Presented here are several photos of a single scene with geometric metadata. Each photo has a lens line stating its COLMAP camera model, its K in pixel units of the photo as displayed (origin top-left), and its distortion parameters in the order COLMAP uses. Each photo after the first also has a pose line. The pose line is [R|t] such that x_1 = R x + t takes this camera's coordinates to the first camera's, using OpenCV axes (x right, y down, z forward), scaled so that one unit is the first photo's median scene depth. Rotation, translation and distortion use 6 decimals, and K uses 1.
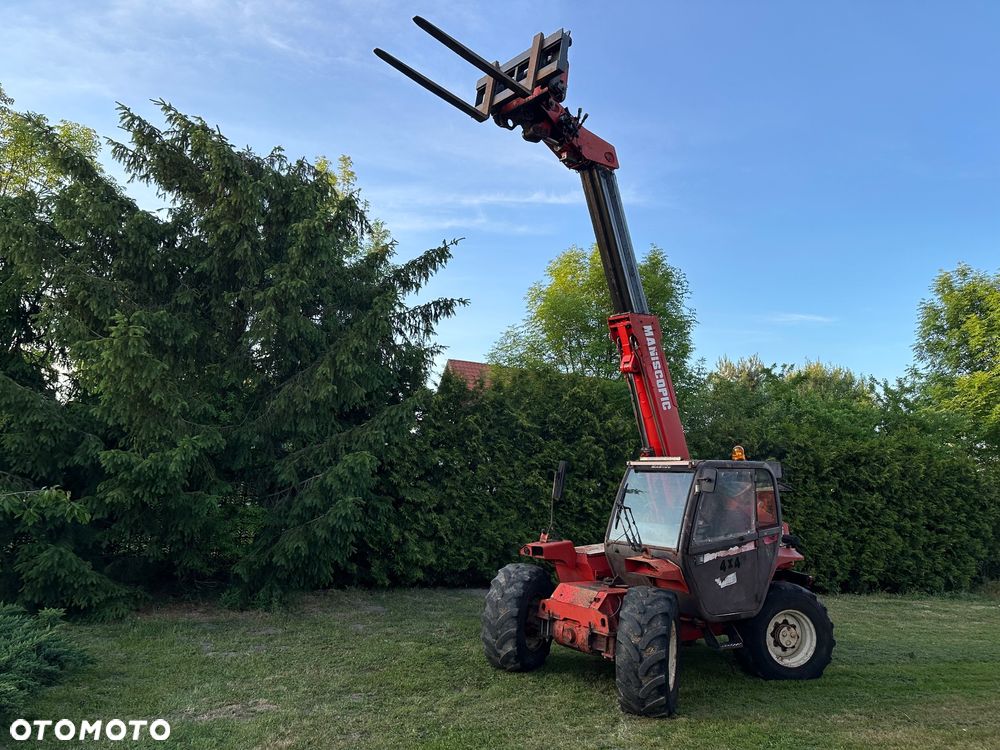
lens RADIAL K [[694.4, 0, 497.7], [0, 694.4, 356.8], [0, 0, 1]] dist [0.111760, -0.197817]
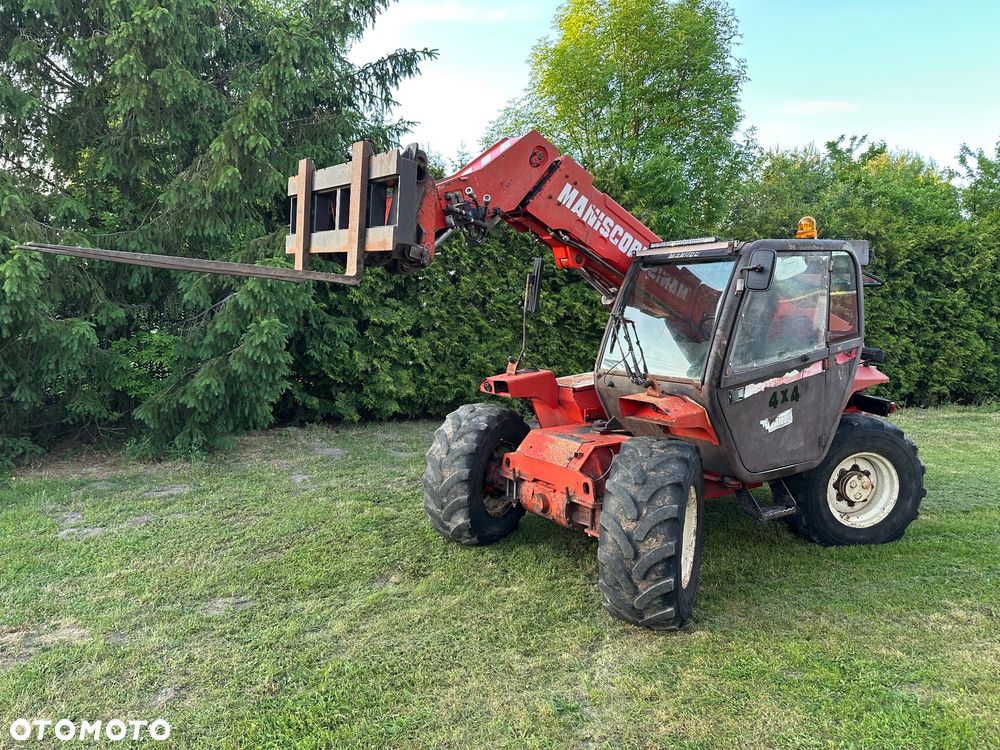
lens RADIAL K [[701.9, 0, 507.0], [0, 701.9, 371.7], [0, 0, 1]] dist [0.145019, -0.213783]
pose [[0.998627, -0.034210, -0.039671, 0.091209], [0.043794, 0.960760, 0.273902, 0.071710], [0.028745, -0.275263, 0.960939, 0.330934]]
